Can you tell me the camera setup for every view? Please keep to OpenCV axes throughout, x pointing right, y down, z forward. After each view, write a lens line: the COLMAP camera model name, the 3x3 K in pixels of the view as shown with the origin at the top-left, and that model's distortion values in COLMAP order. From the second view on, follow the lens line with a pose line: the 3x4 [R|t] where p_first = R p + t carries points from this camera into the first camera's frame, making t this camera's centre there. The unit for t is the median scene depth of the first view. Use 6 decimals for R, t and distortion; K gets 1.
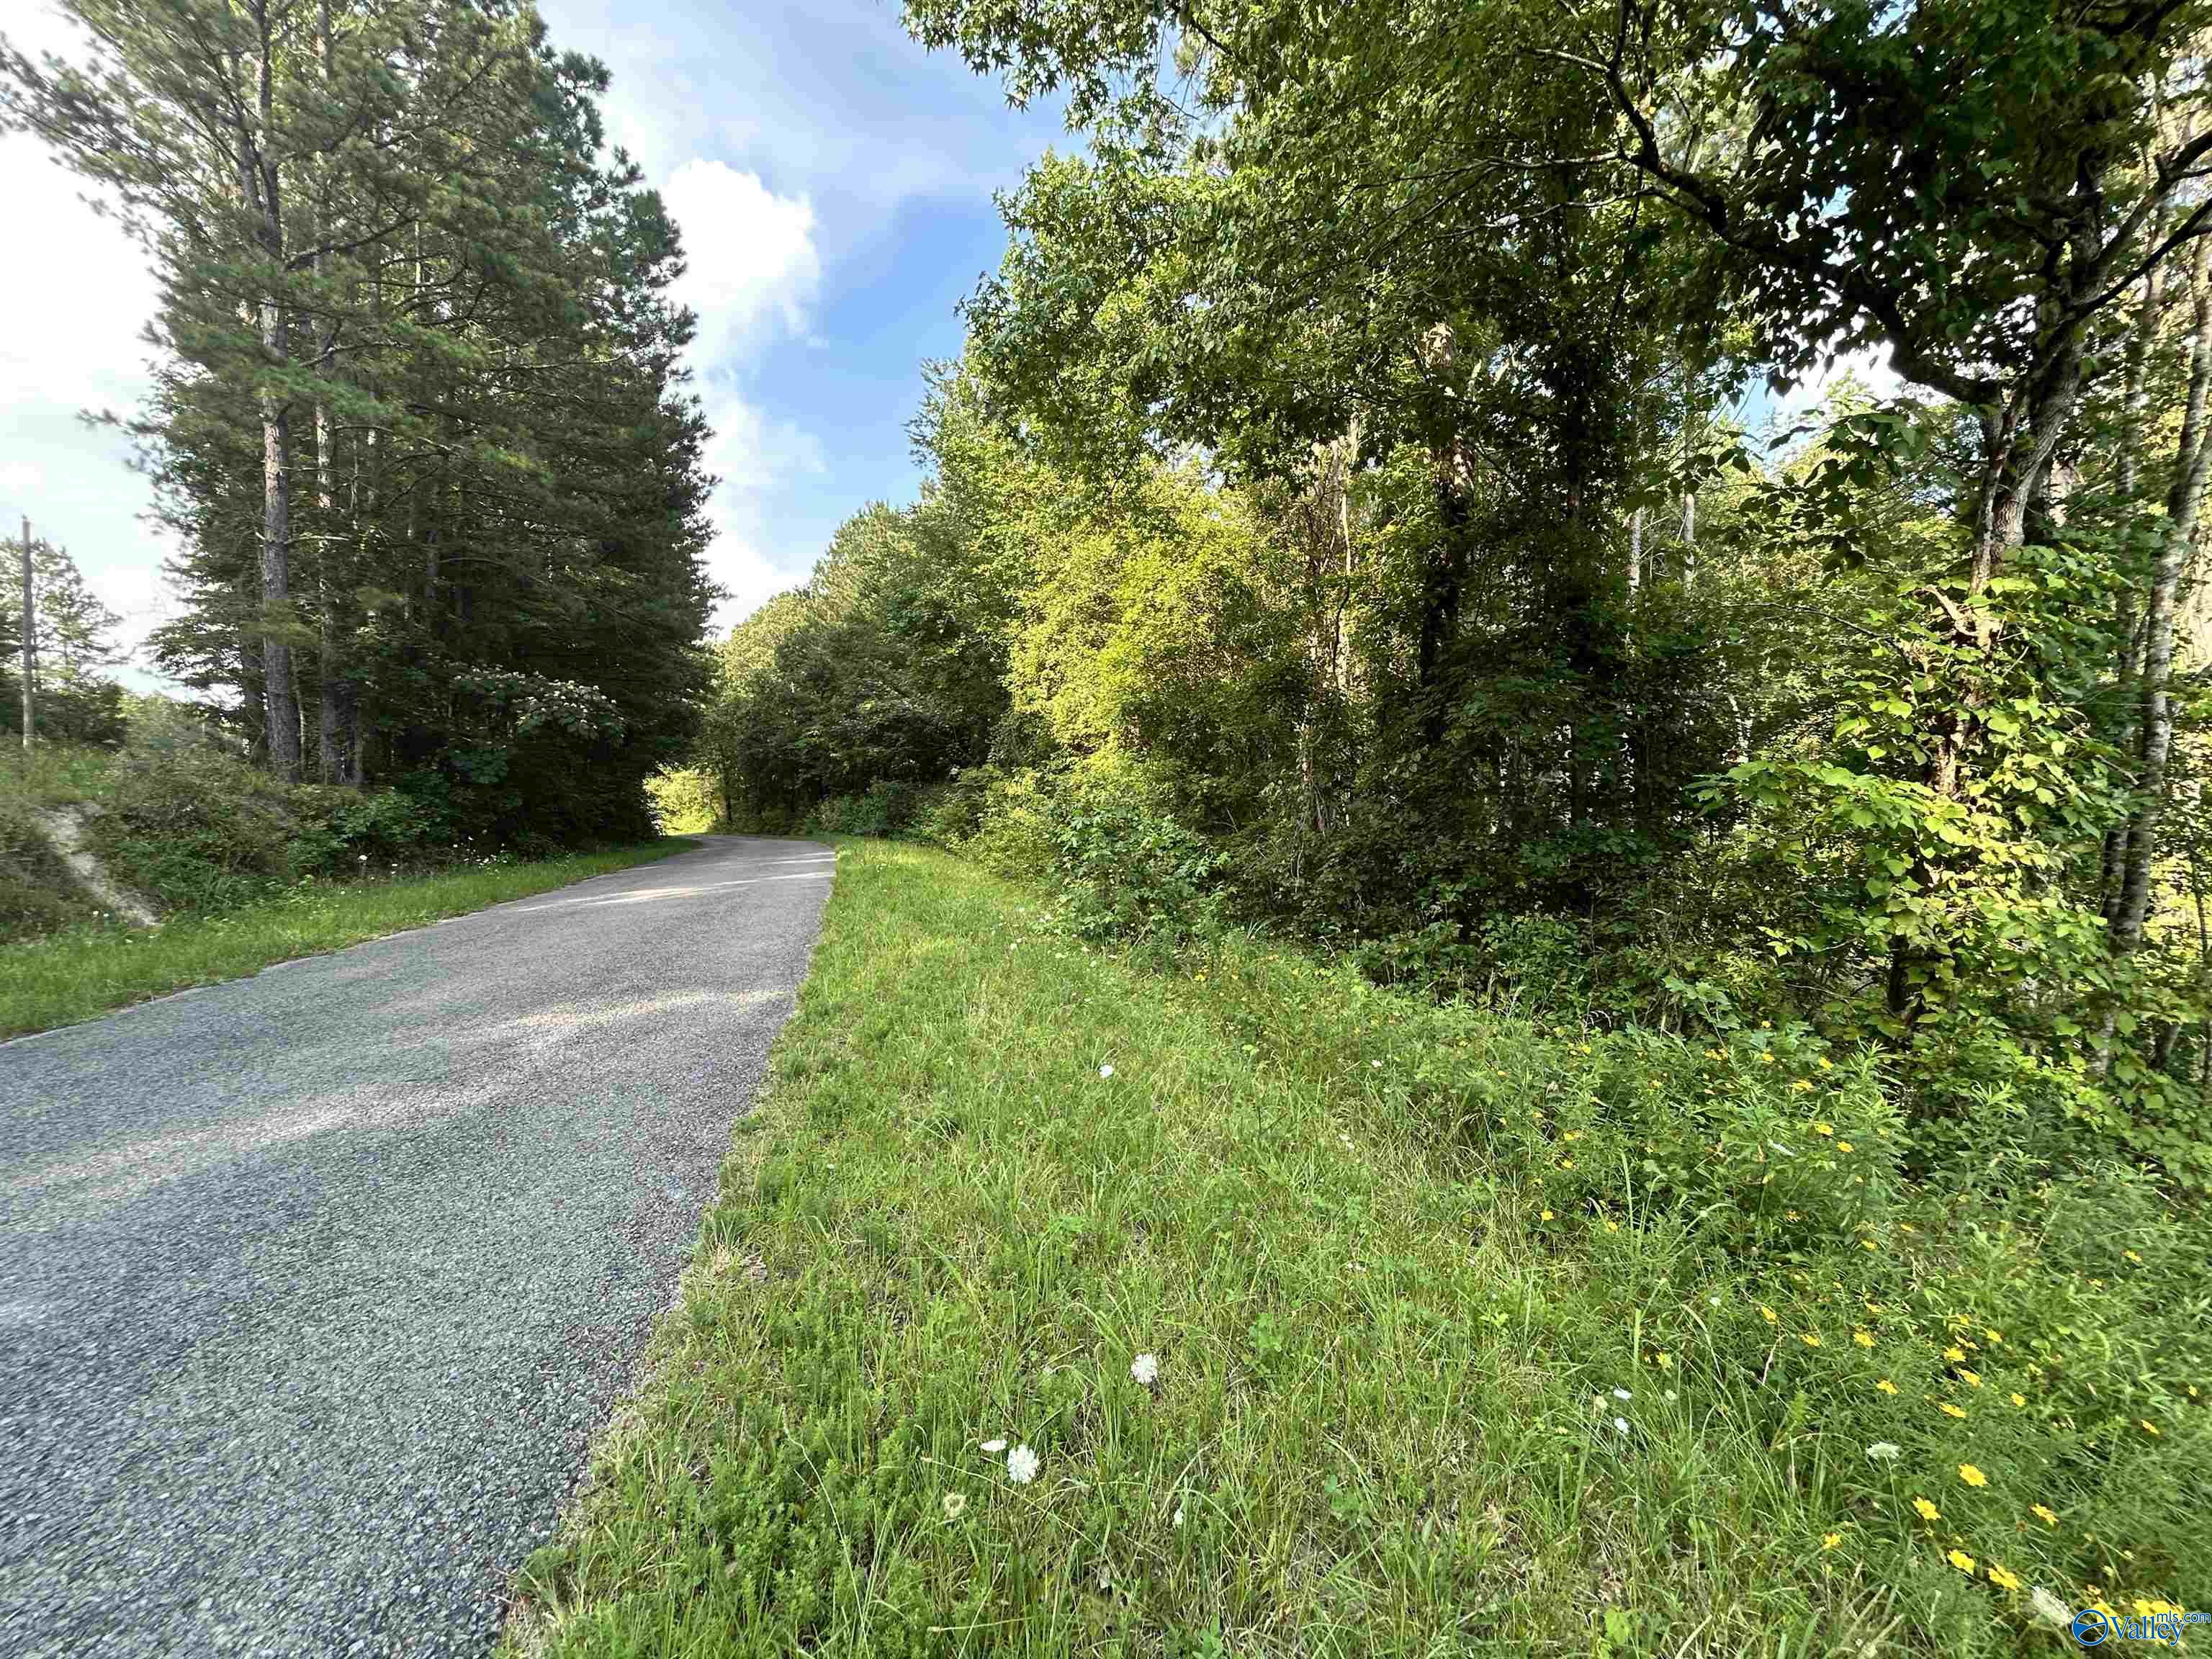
lens RADIAL K [[889.9, 0, 1100.8], [0, 889.9, 825.0], [0, 0, 1]] dist [0.000594, -0.000070]
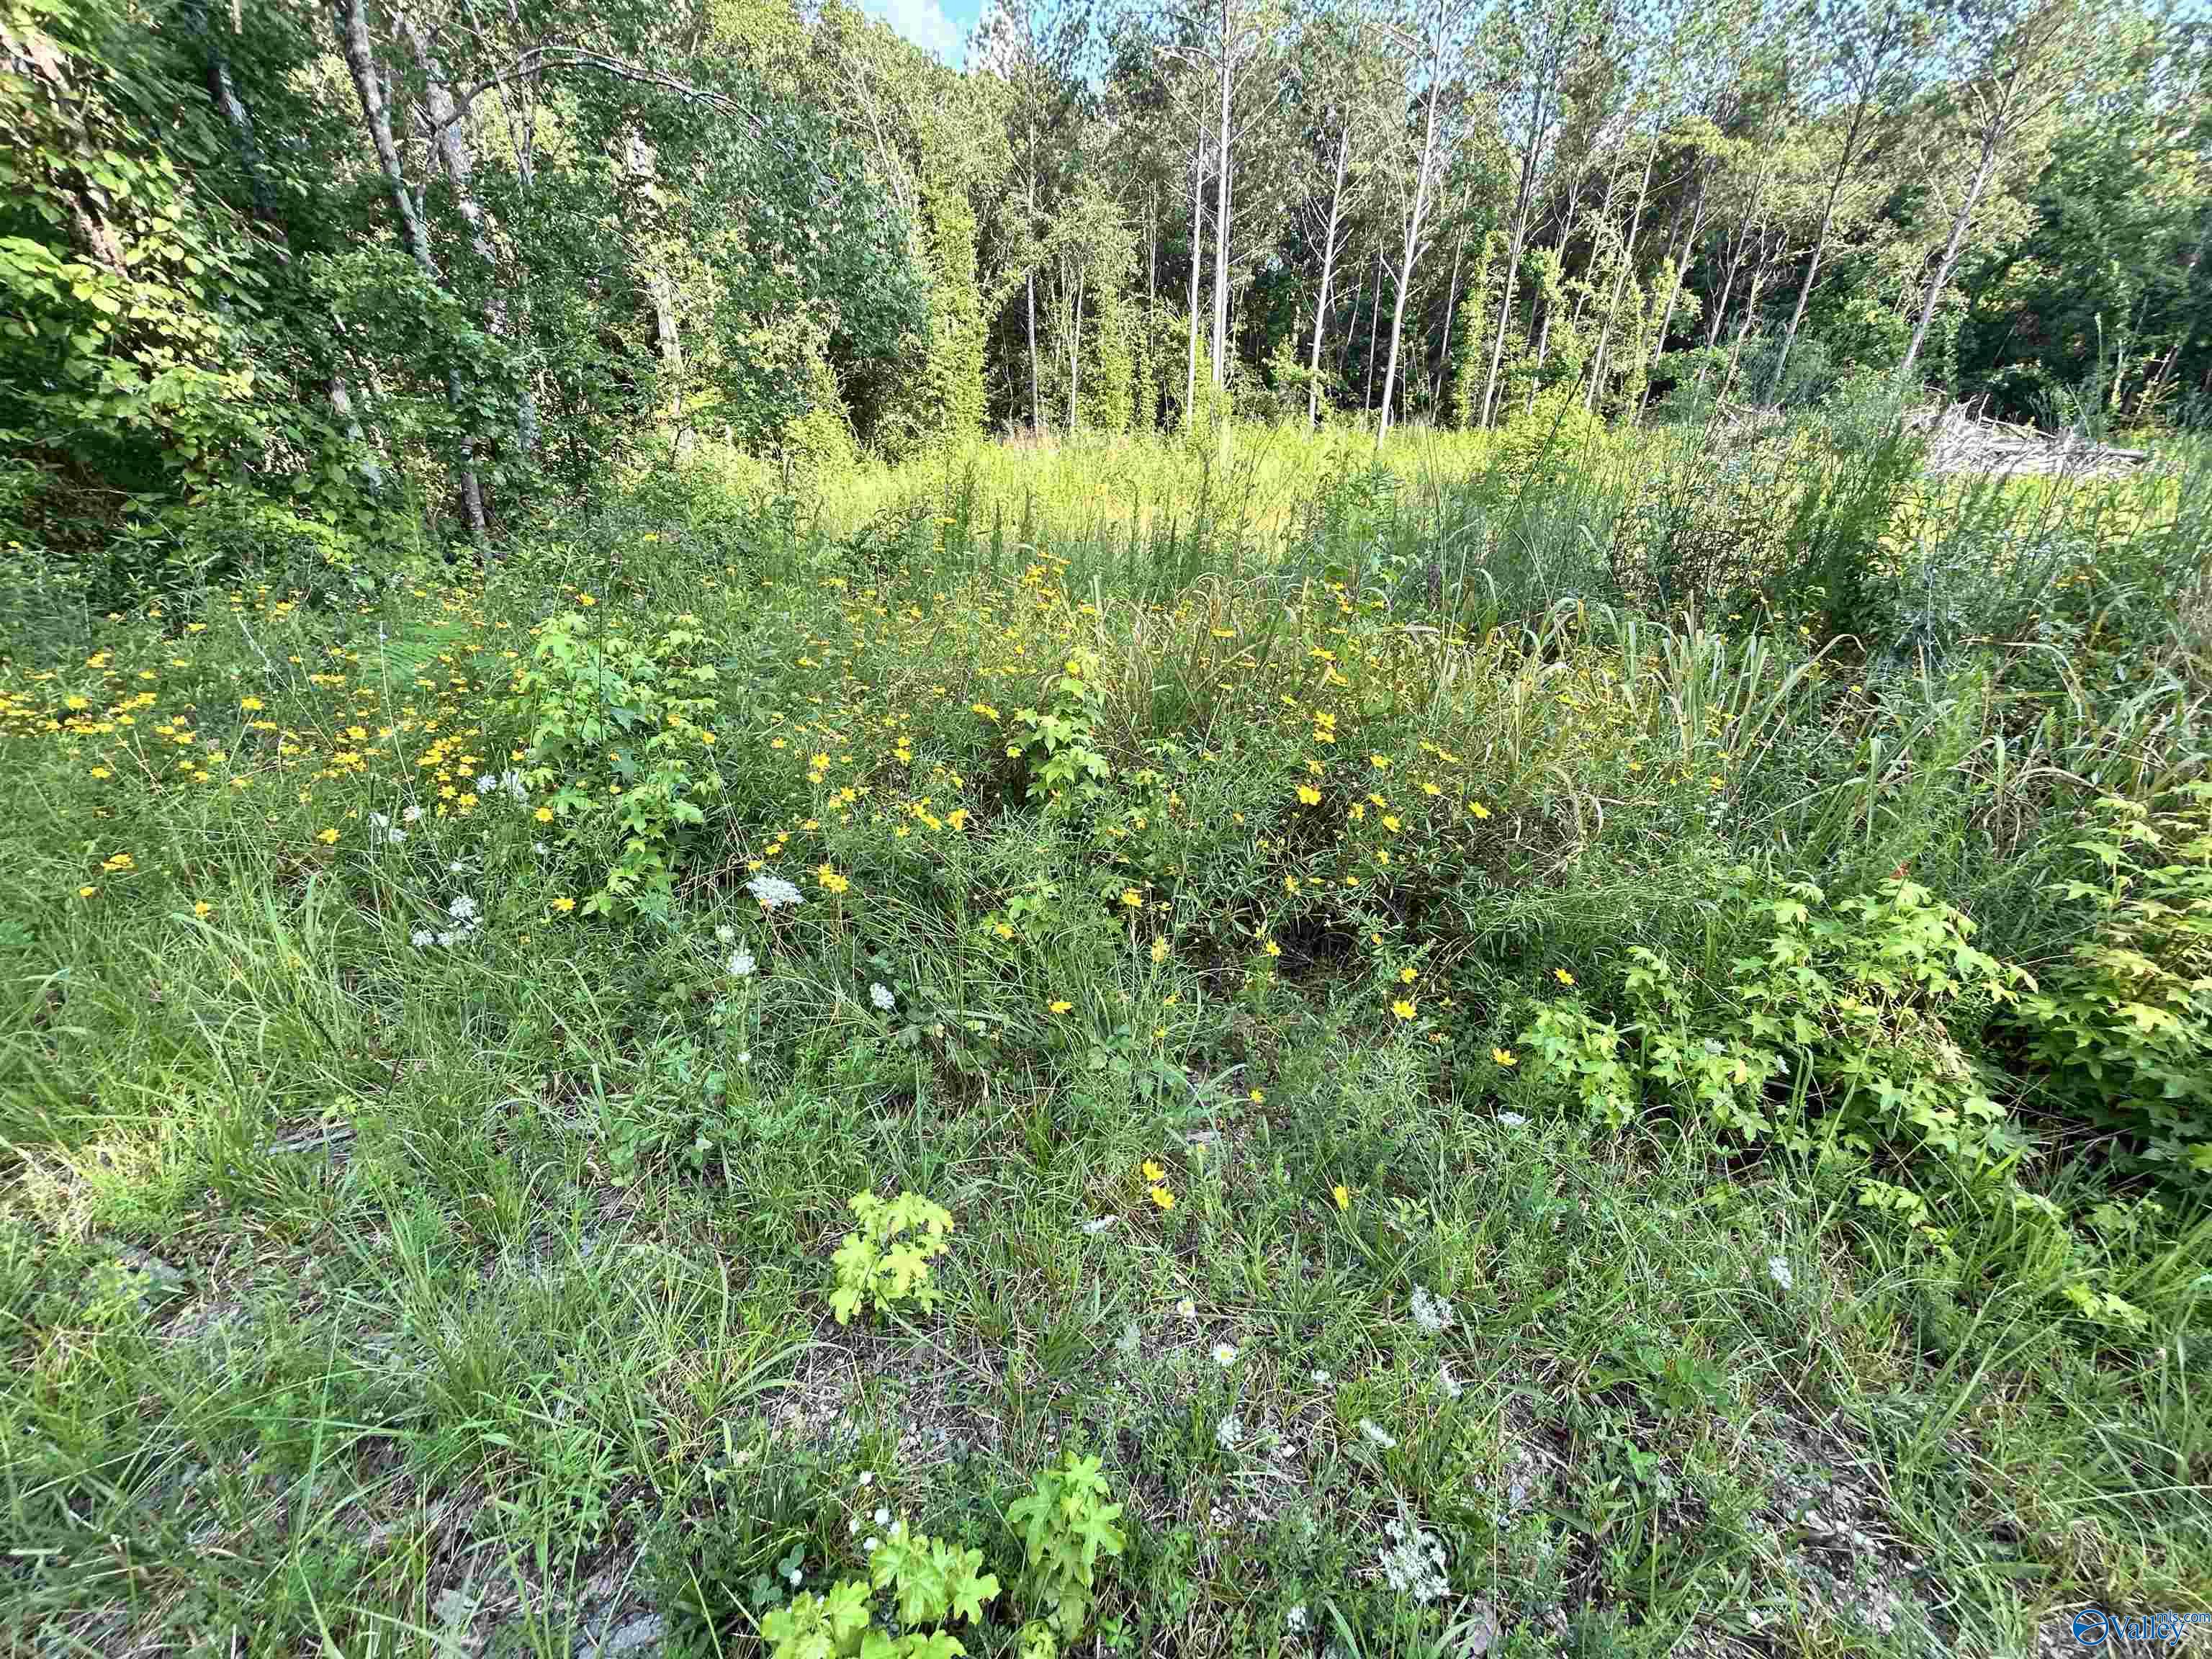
lens RADIAL K [[889.9, 0, 1103.5], [0, 889.9, 823.9], [0, 0, 1]] dist [0.000594, -0.000070]
pose [[0.347340, -0.445548, 0.825131, 0.229259], [0.035524, 0.885536, 0.463211, 0.103947], [-0.937066, -0.131580, 0.323409, -0.476498]]
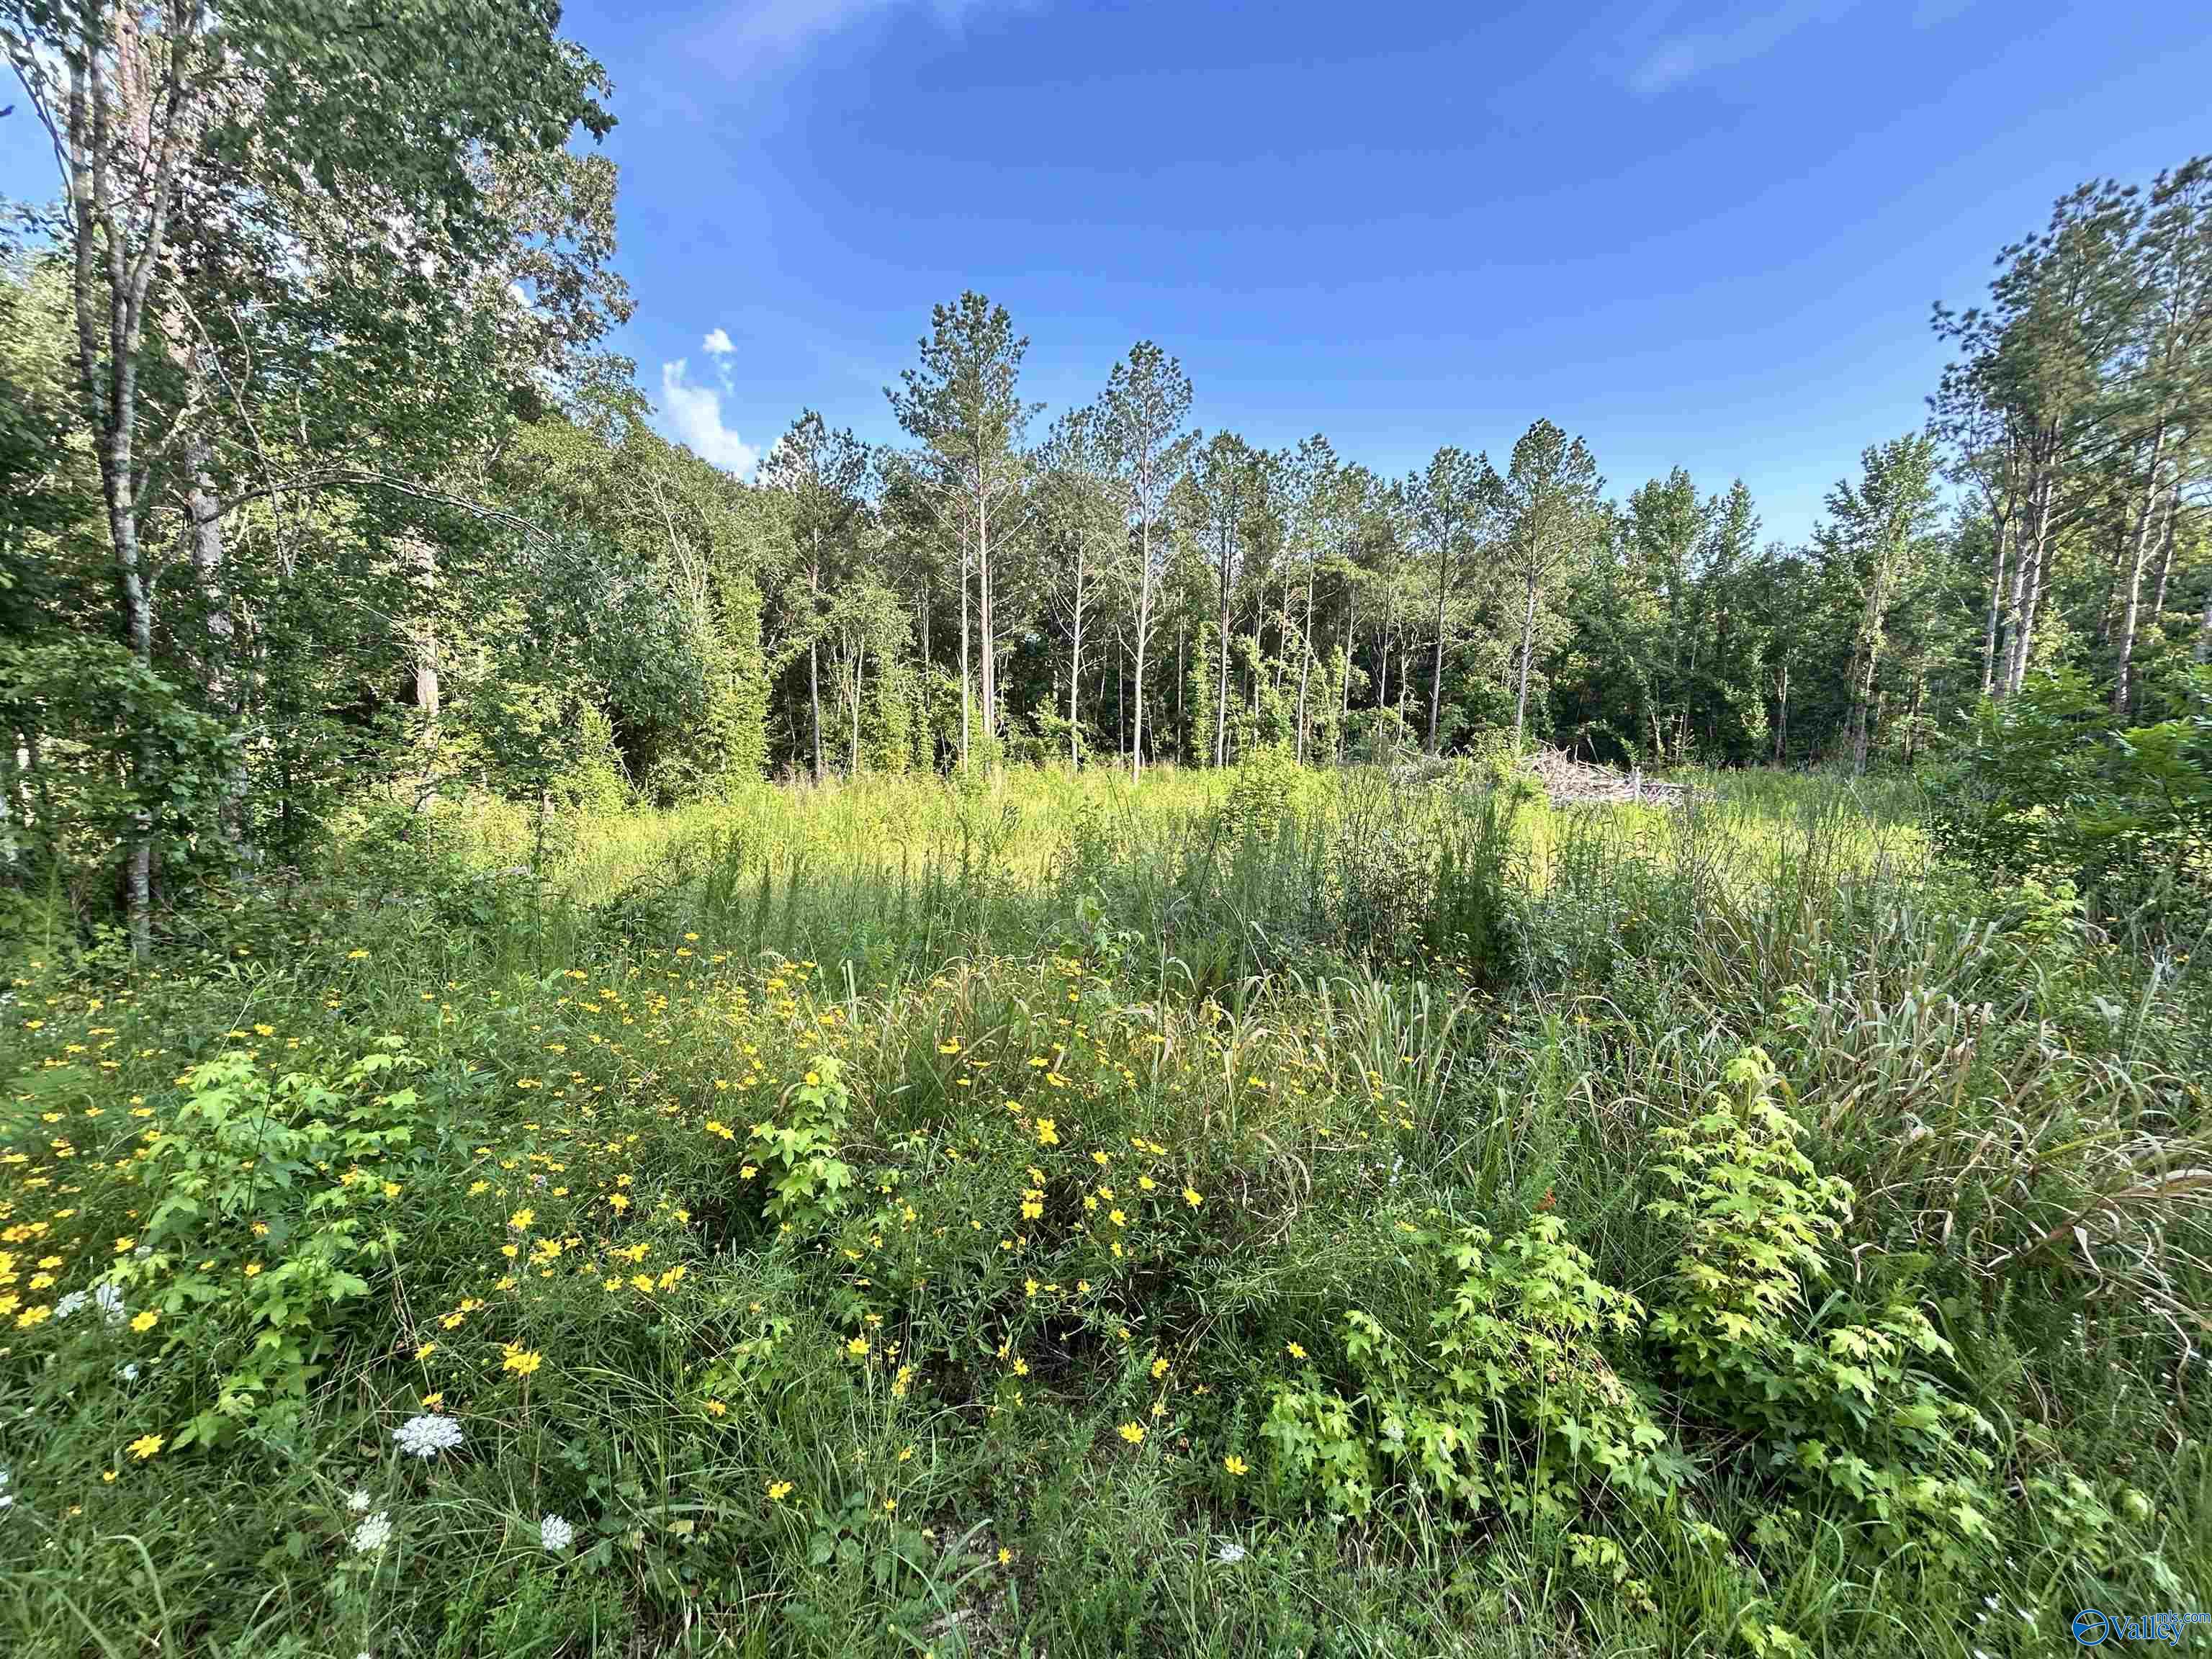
lens RADIAL K [[889.9, 0, 1102.5], [0, 889.9, 826.0], [0, 0, 1]] dist [0.000594, -0.000070]
pose [[0.117154, -0.141188, 0.983026, 0.213195], [0.021948, 0.989969, 0.139570, 0.054387], [-0.992871, 0.005224, 0.119078, -0.509150]]
